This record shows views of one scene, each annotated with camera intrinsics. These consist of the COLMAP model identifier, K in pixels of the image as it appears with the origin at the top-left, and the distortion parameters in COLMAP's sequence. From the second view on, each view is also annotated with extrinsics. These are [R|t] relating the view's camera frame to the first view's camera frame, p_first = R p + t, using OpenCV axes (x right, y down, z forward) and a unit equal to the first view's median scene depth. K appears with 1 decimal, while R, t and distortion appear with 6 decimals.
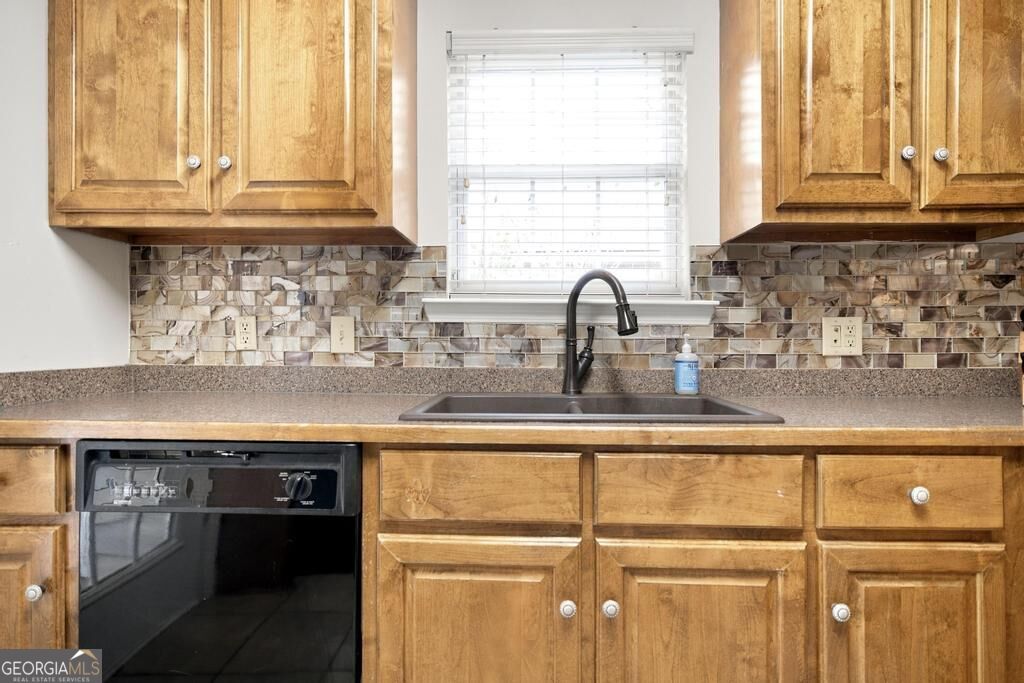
lens RADIAL K [[534.0, 0, 508.7], [0, 534.0, 340.2], [0, 0, 1]] dist [-0.002639, 0.001089]
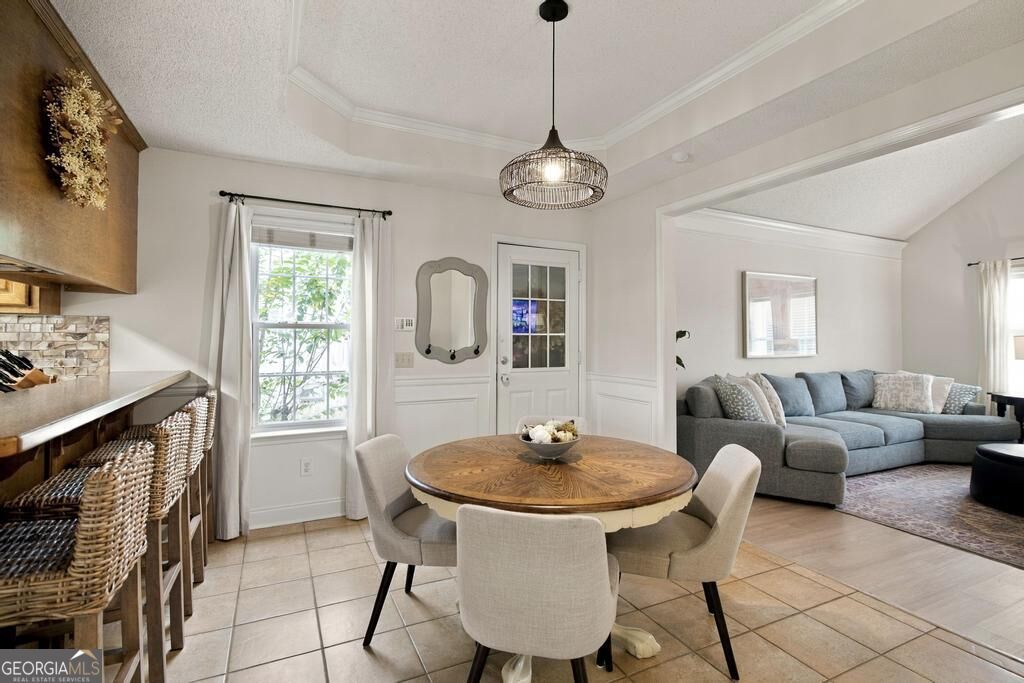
lens RADIAL K [[491.0, 0, 523.3], [0, 491.0, 337.6], [0, 0, 1]] dist [-0.000950, 0.000733]
pose [[0.873408, 0.009112, 0.486903, 1.774933], [-0.006364, 0.999953, -0.007299, -0.127792], [-0.486947, 0.003276, 0.873425, -1.544264]]
